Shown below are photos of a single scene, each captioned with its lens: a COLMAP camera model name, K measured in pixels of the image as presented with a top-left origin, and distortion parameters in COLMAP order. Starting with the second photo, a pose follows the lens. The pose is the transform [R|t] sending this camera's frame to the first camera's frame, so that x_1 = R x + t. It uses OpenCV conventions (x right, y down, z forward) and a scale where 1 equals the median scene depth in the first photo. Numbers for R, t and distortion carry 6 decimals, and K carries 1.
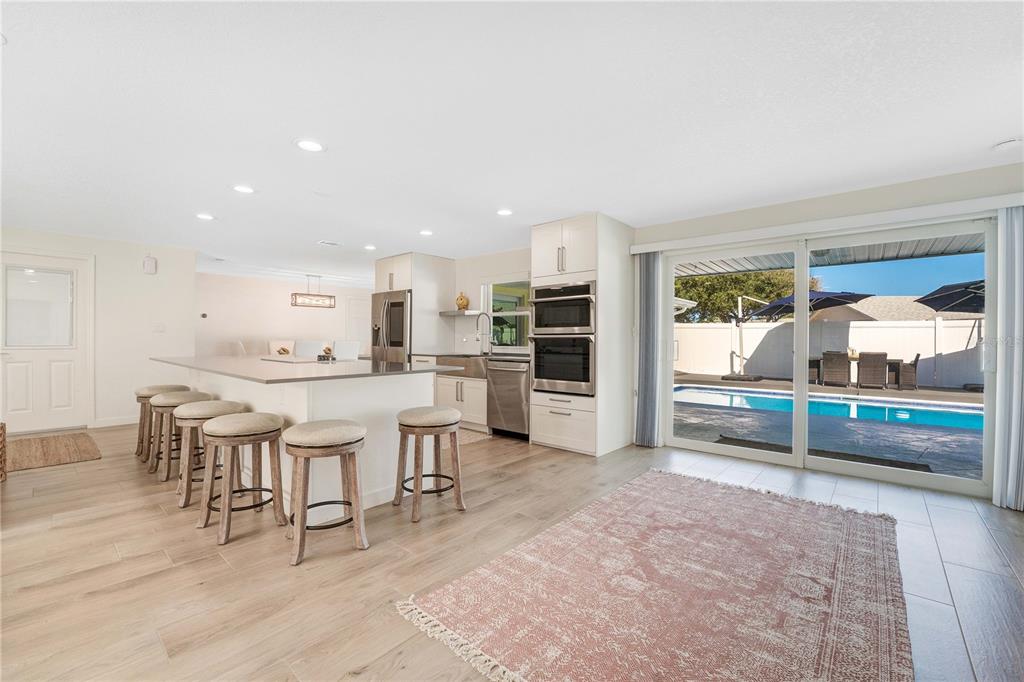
lens RADIAL K [[427.6, 0, 508.7], [0, 427.6, 345.9], [0, 0, 1]] dist [-0.025198, 0.001625]
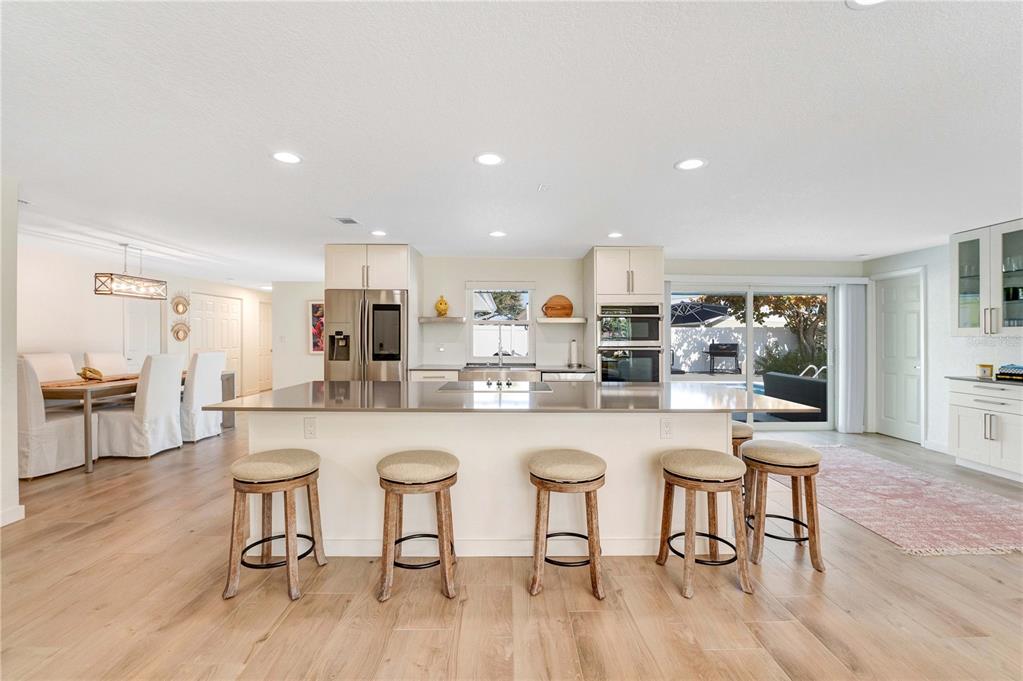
lens RADIAL K [[427.2, 0, 515.0], [0, 427.2, 339.9], [0, 0, 1]] dist [-0.025198, 0.001625]
pose [[0.727275, -0.008106, 0.686298, -0.936297], [0.010748, 0.999942, 0.000421, -0.051223], [-0.686262, 0.007070, 0.727320, 0.398045]]
